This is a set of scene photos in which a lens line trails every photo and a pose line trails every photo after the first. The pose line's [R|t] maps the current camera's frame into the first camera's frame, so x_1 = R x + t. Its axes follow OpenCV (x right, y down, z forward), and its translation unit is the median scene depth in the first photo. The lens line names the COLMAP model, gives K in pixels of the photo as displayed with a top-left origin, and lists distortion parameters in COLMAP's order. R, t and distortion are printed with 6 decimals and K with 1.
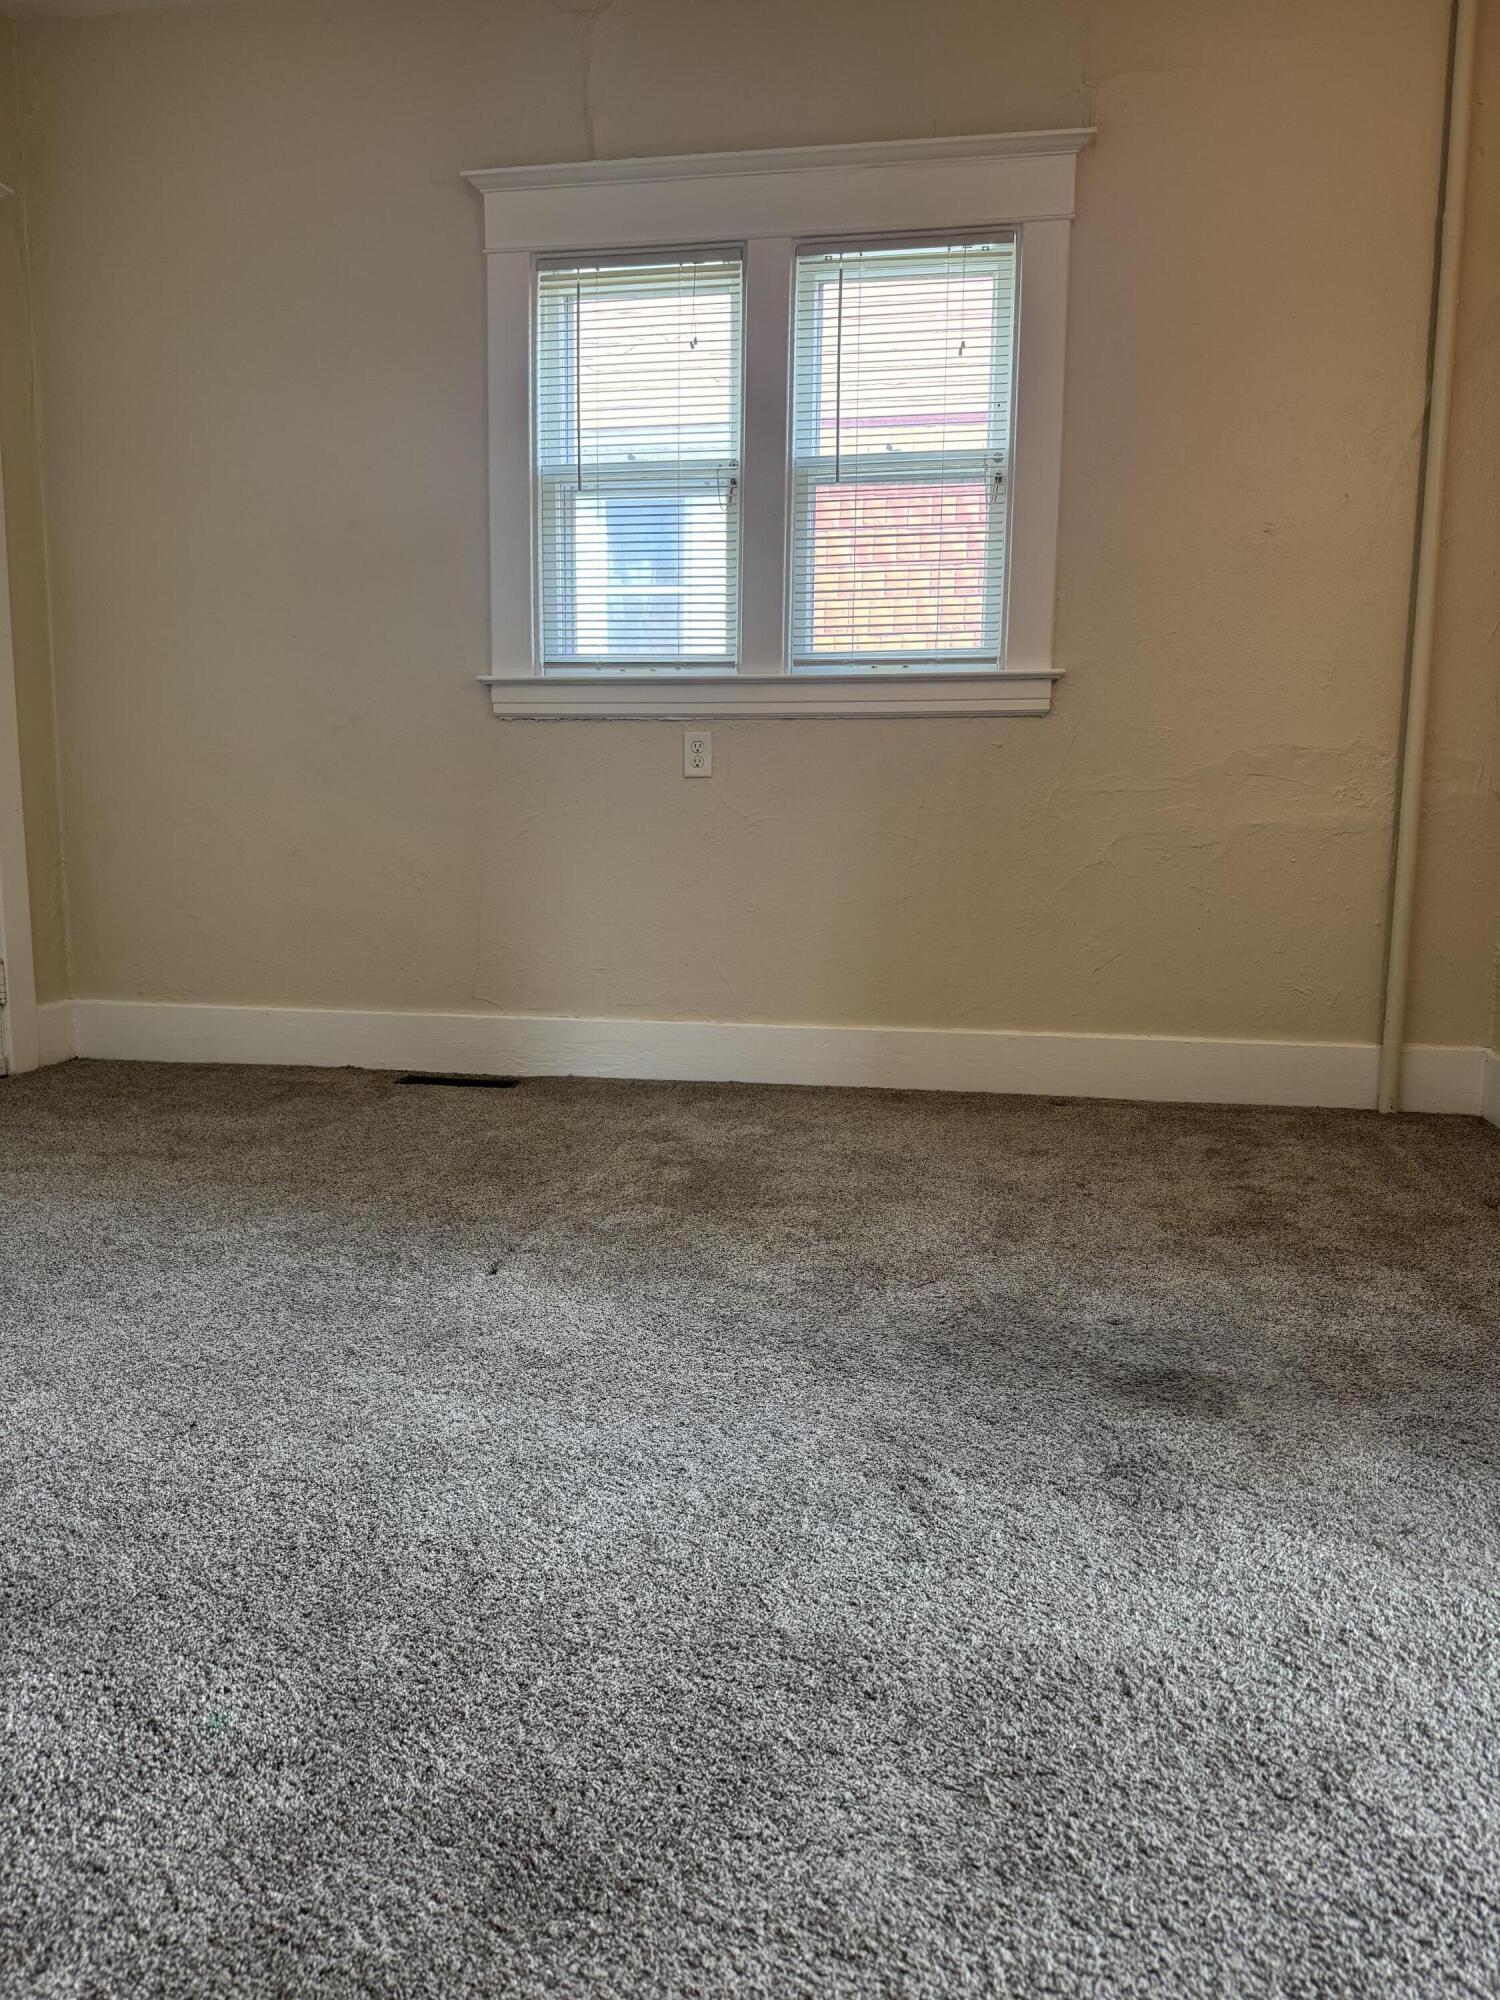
lens RADIAL K [[1392.4, 0, 746.4], [0, 1392.4, 1003.6], [0, 0, 1]] dist [0.083332, -0.110329]
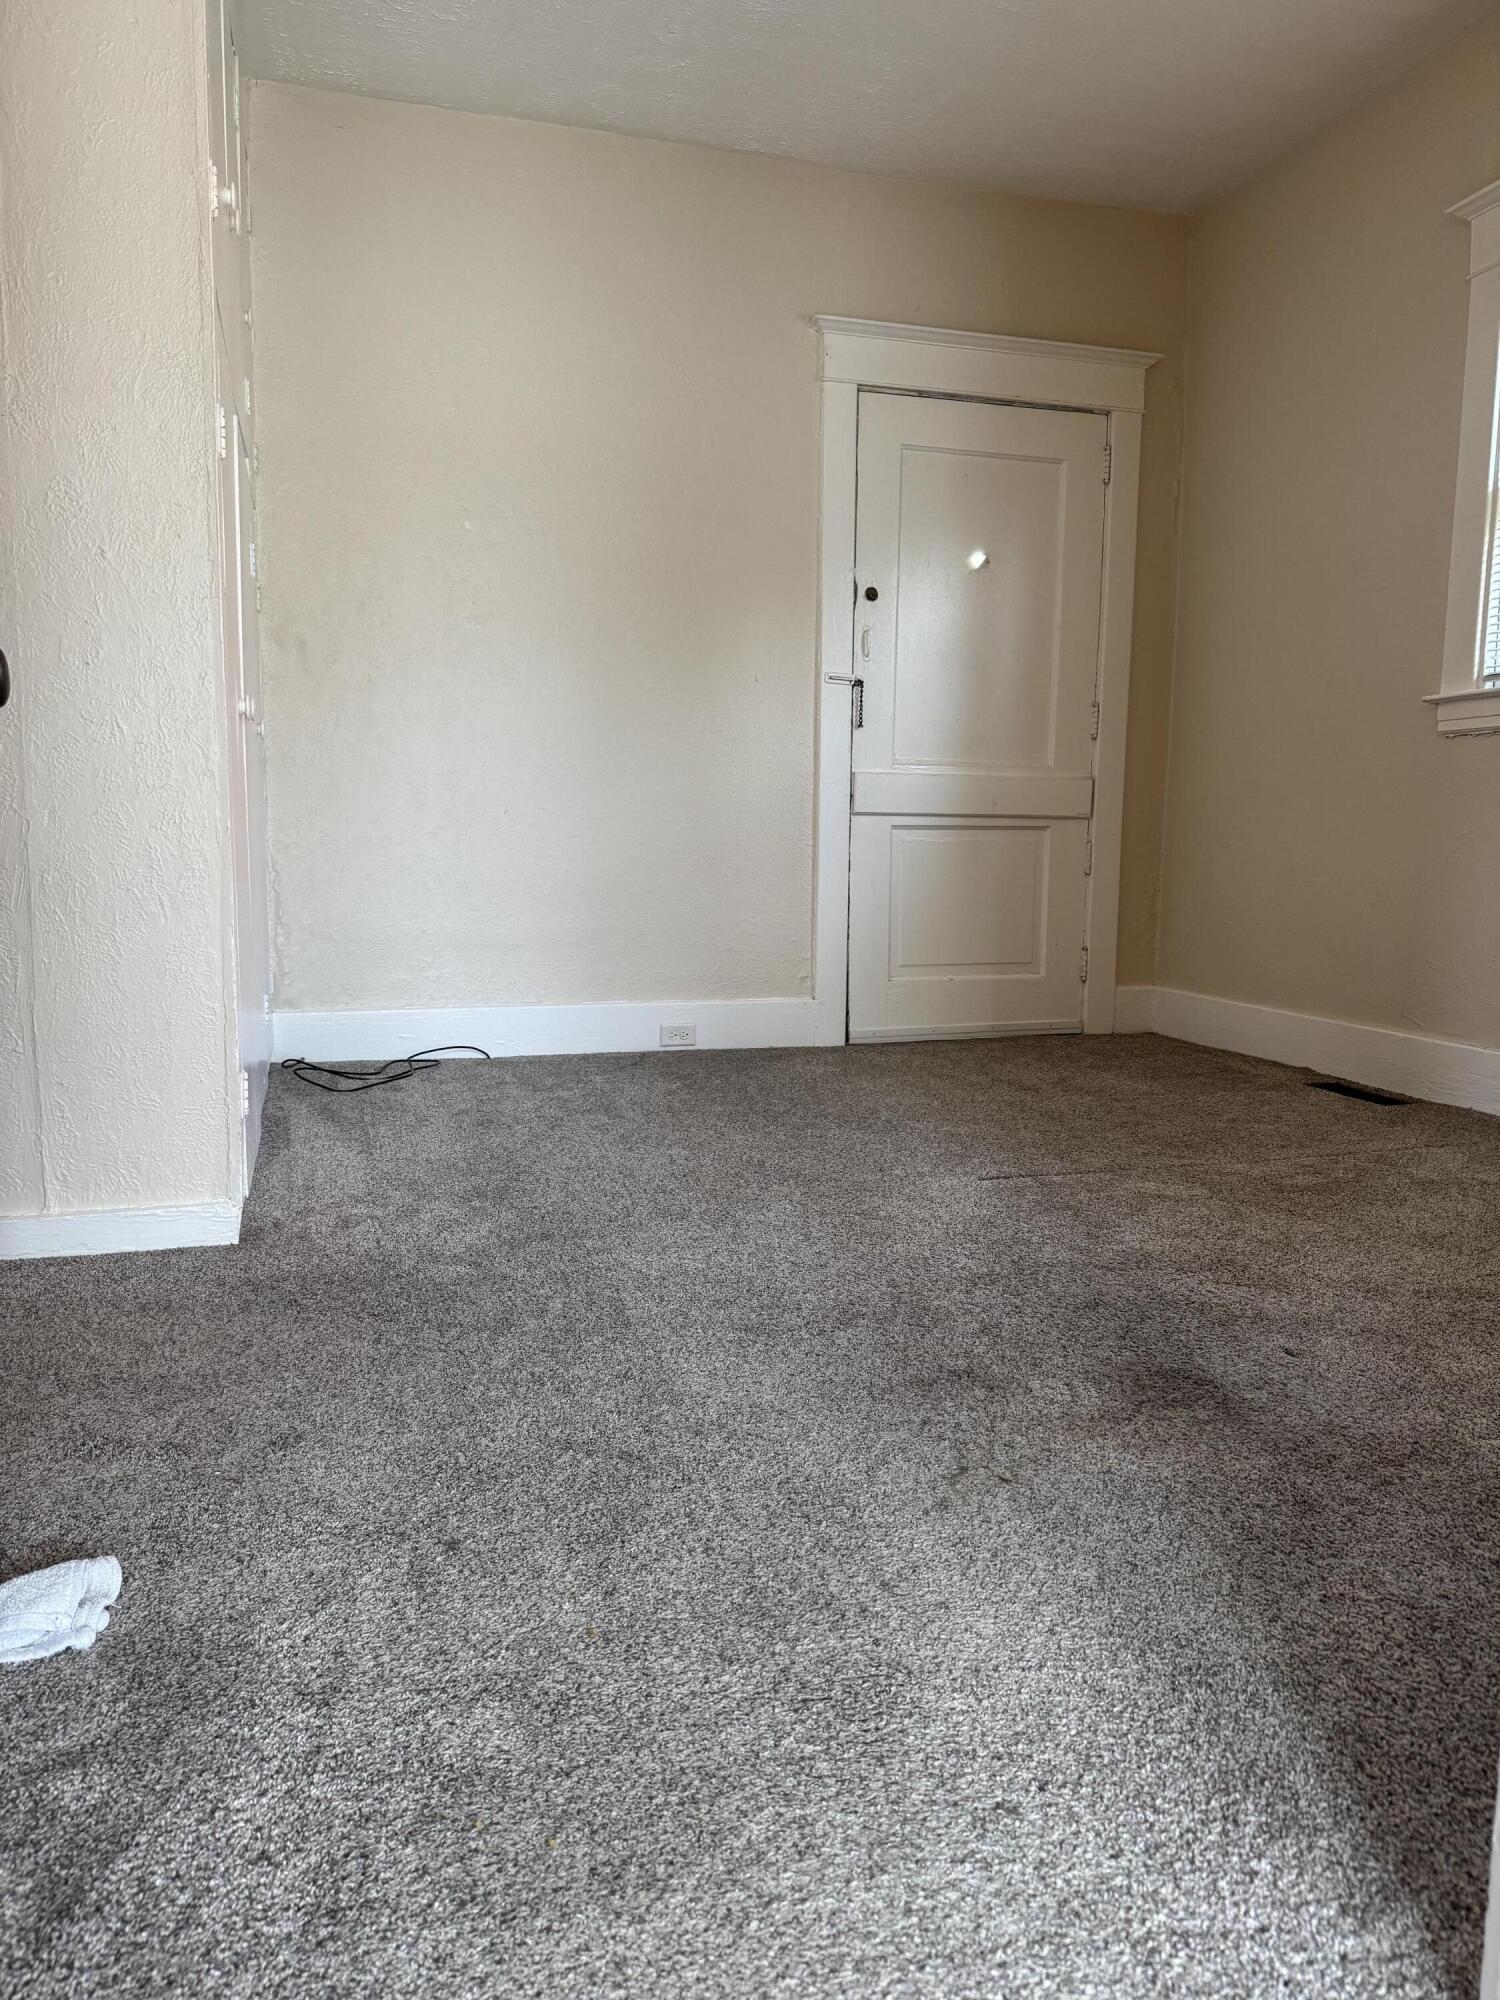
lens RADIAL K [[1392.4, 0, 746.4], [0, 1392.4, 1003.6], [0, 0, 1]] dist [0.083332, -0.110329]
pose [[0.448947, 0.106359, -0.887206, 0.507838], [-0.137156, 0.989327, 0.049197, 0.000732], [0.882969, 0.099598, 0.458743, 0.129852]]
